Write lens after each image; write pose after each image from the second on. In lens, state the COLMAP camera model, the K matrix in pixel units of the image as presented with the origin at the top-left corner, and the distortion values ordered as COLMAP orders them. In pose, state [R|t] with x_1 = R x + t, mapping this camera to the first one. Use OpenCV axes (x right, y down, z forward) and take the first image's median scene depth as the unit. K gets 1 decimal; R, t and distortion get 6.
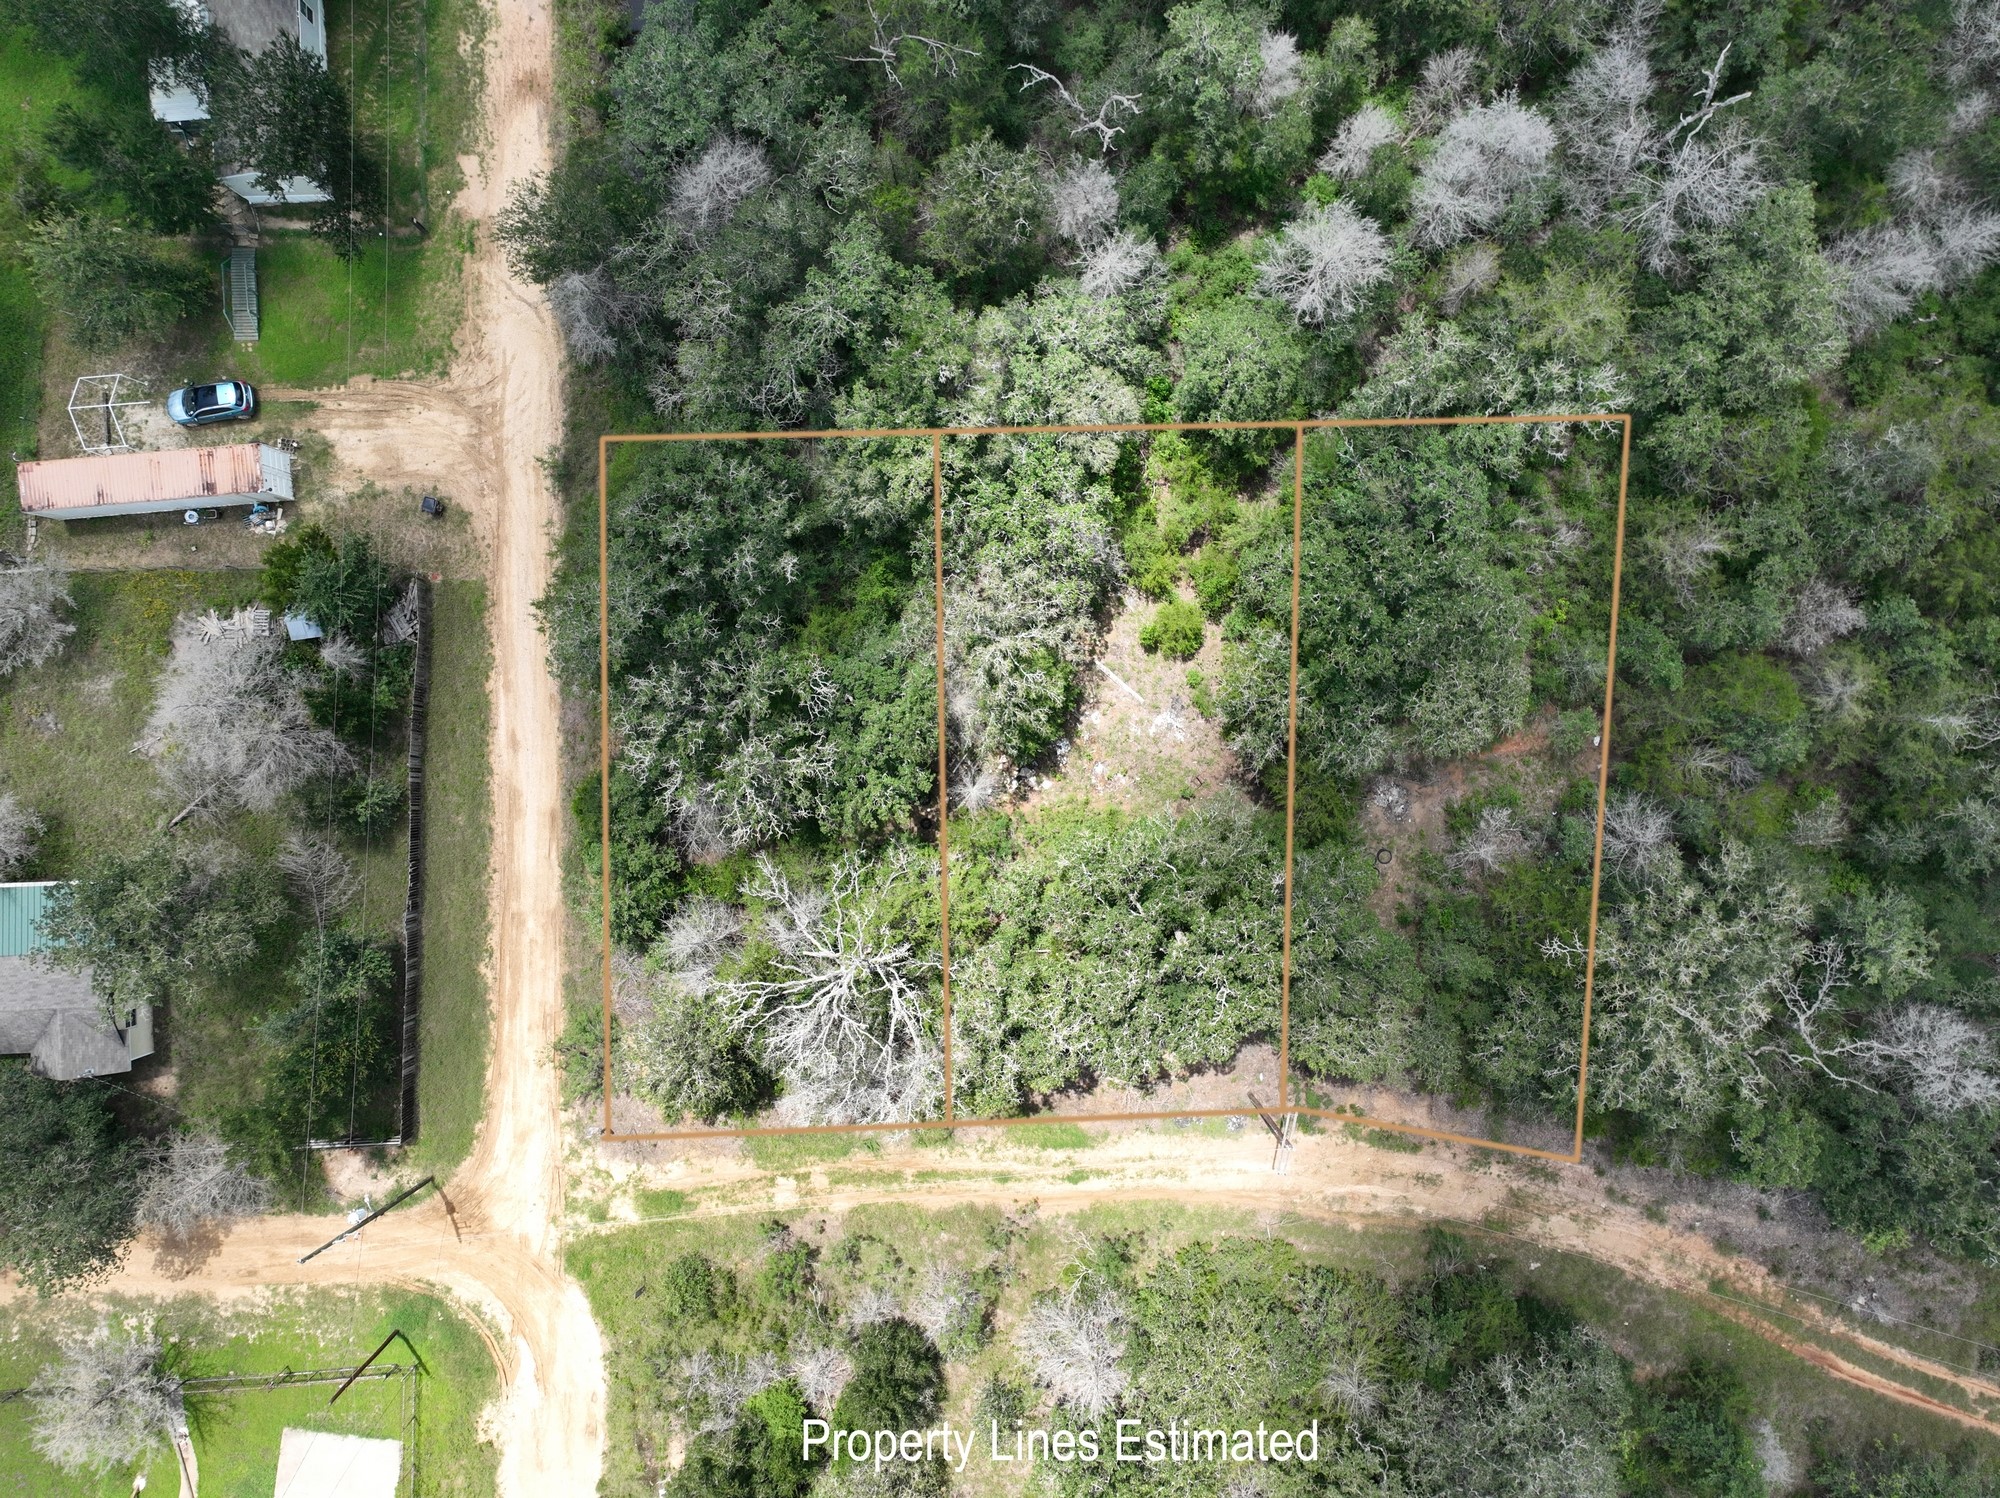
lens RADIAL K [[1405.3, 0, 1006.2], [0, 1405.3, 749.5], [0, 0, 1]] dist [-0.007384, 0.023846]
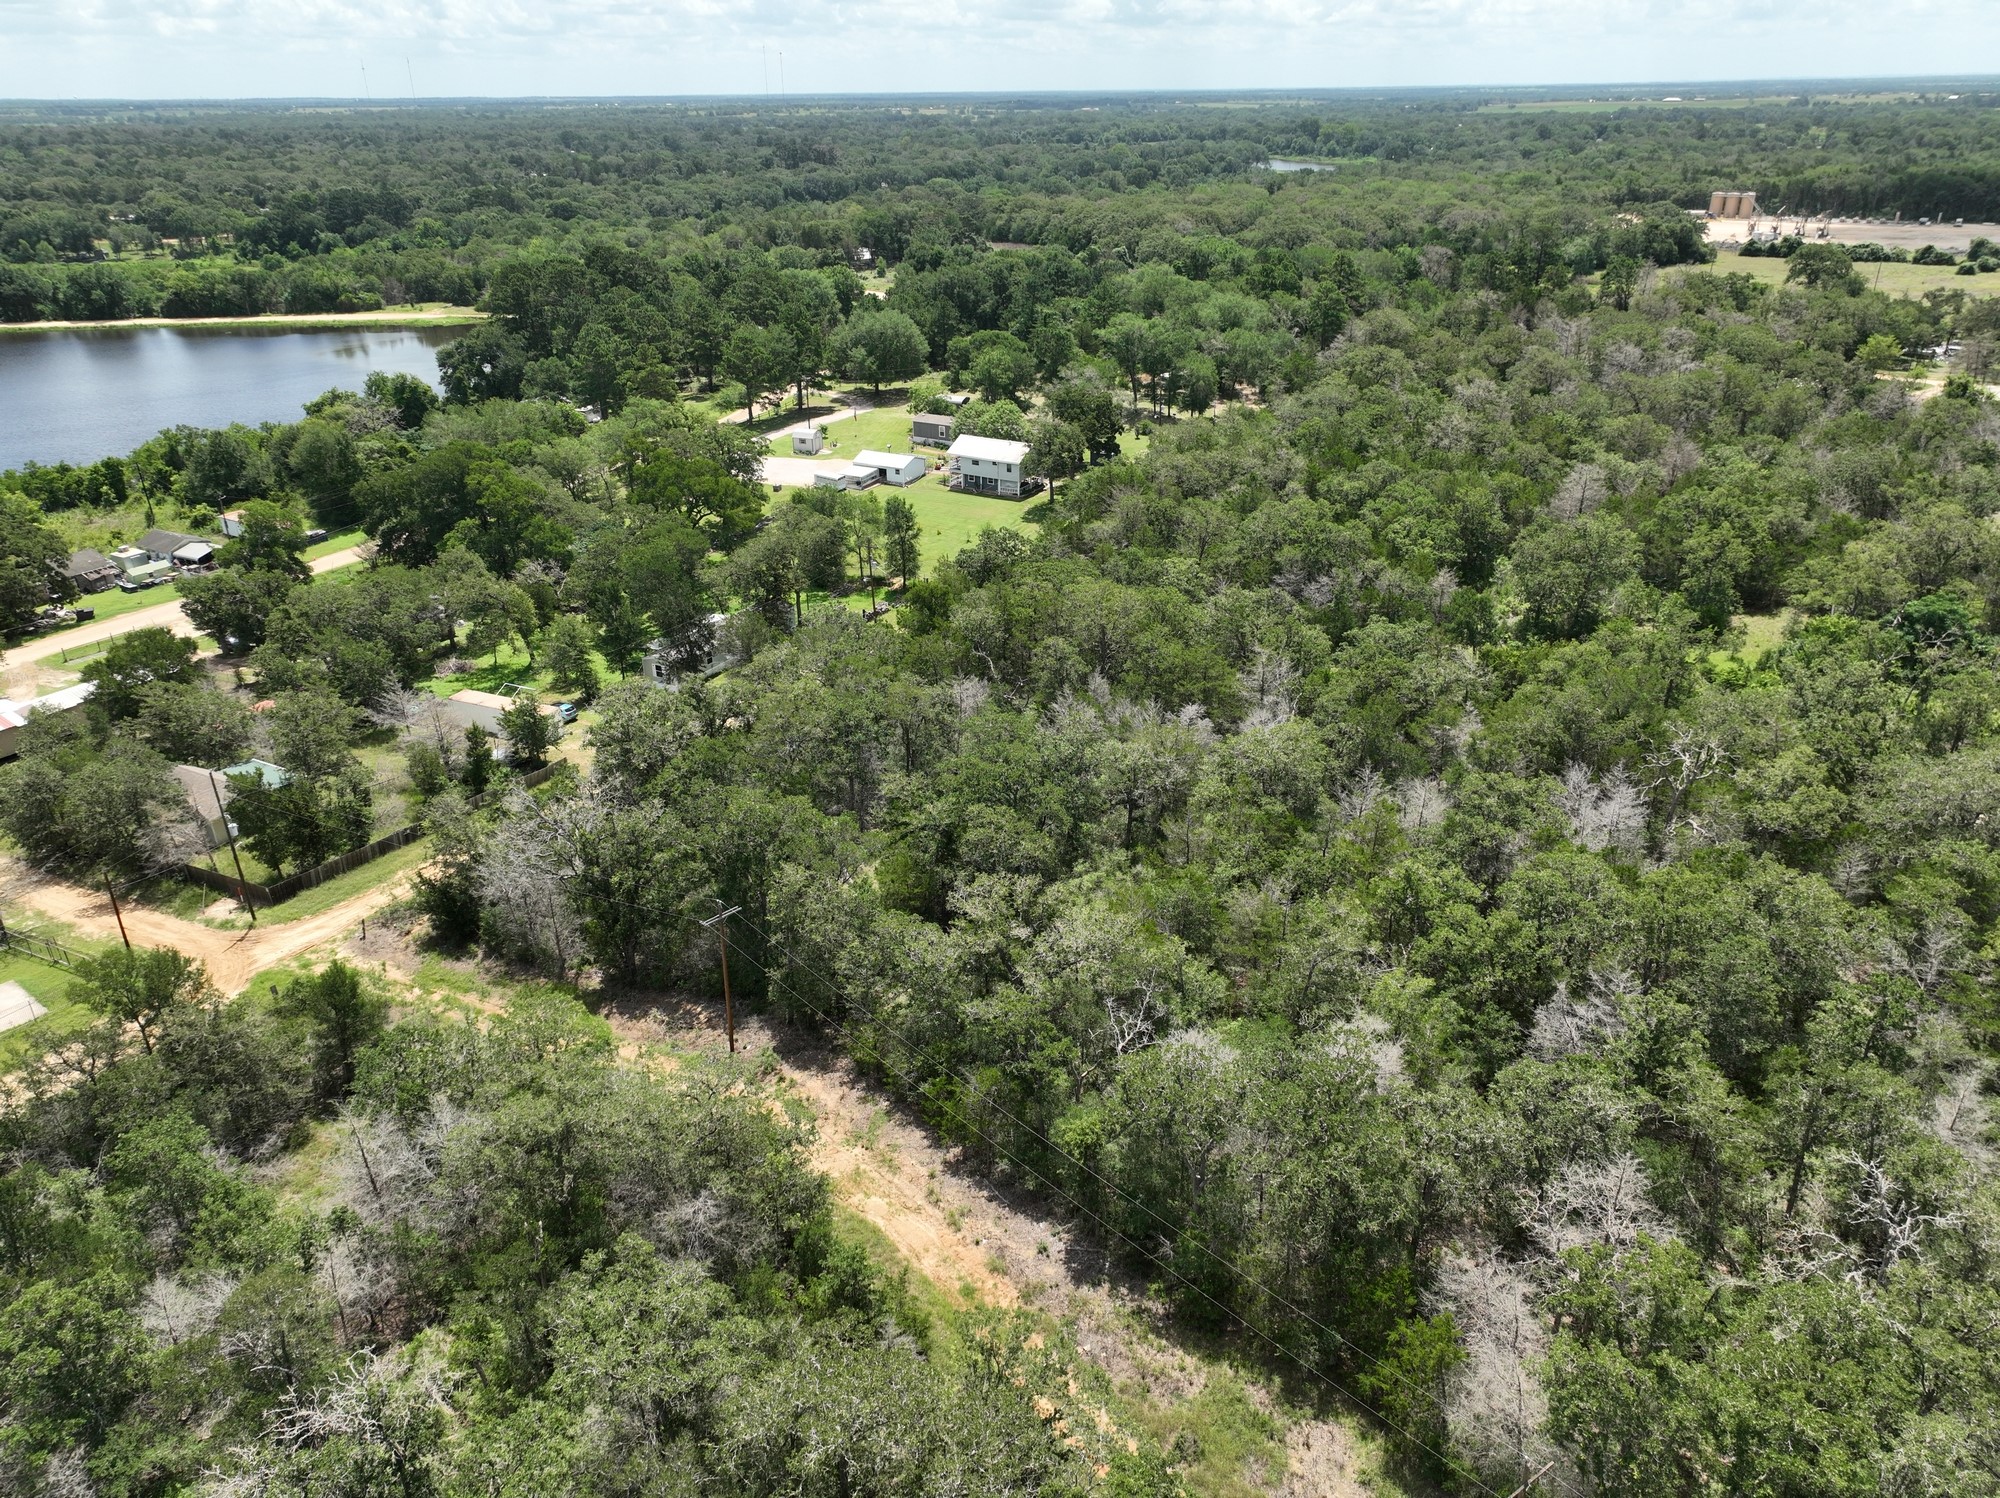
lens RADIAL K [[1405.3, 0, 1006.2], [0, 1405.3, 749.5], [0, 0, 1]] dist [-0.007384, 0.023846]
pose [[0.859884, 0.211689, -0.464529, 0.880411], [-0.510468, 0.364857, -0.778653, 0.966923], [0.004655, 0.906679, 0.421795, 0.239913]]
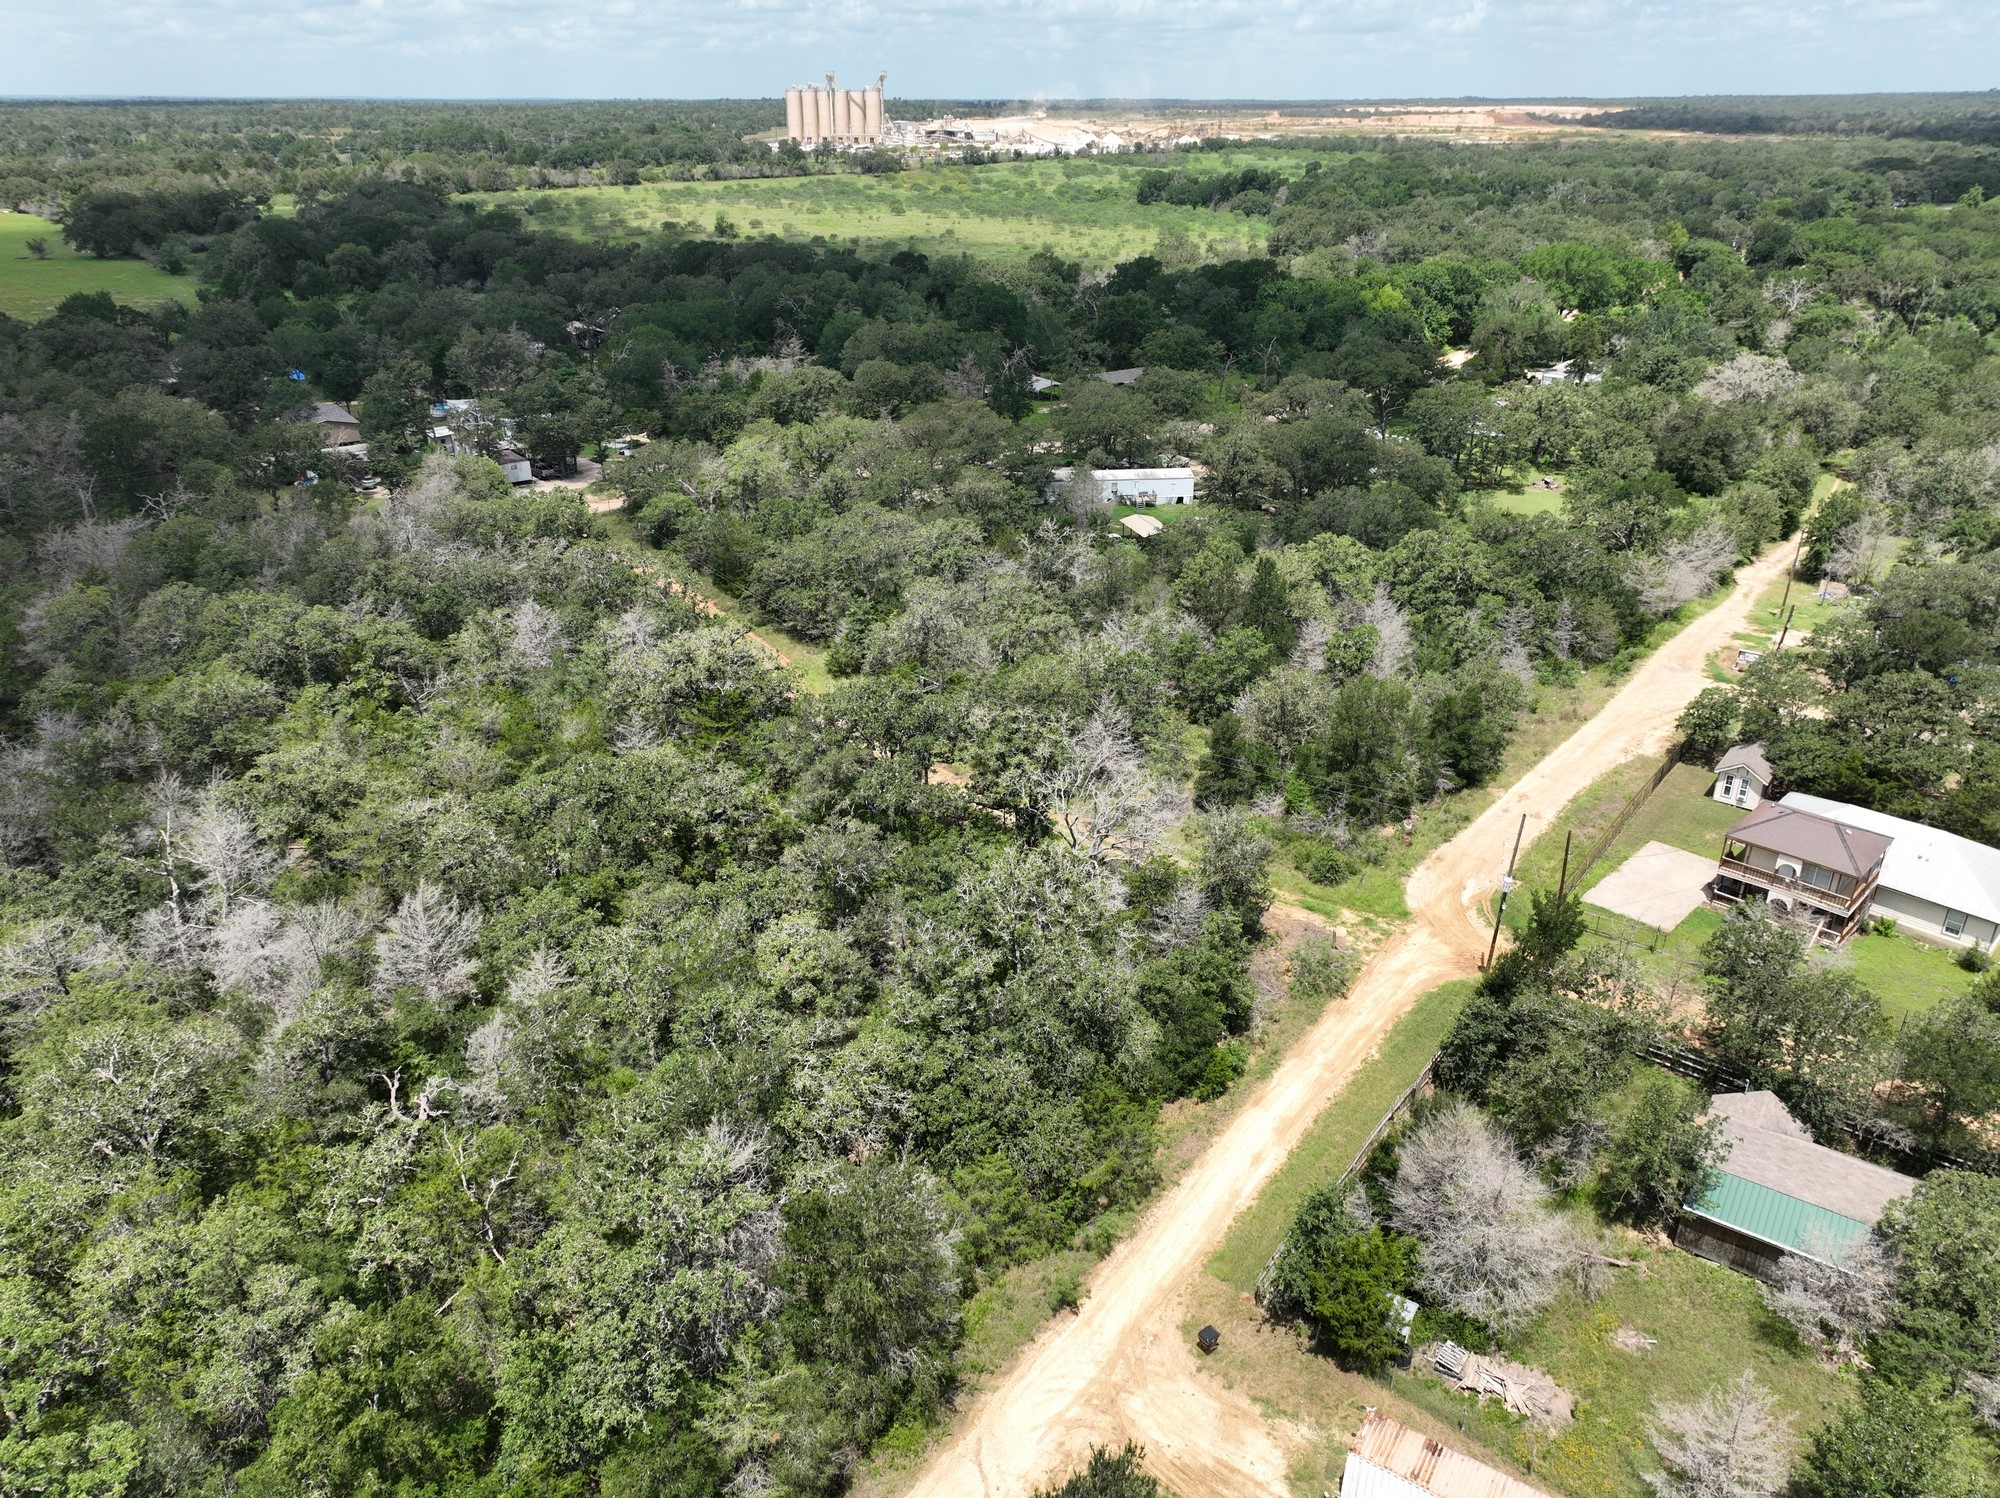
lens RADIAL K [[1405.3, 0, 1006.2], [0, 1405.3, 749.5], [0, 0, 1]] dist [-0.007384, 0.023846]
pose [[-0.794239, -0.252839, 0.552500, -0.701873], [0.607566, -0.340813, 0.717433, -0.754356], [0.006904, 0.905494, 0.424303, 0.299431]]
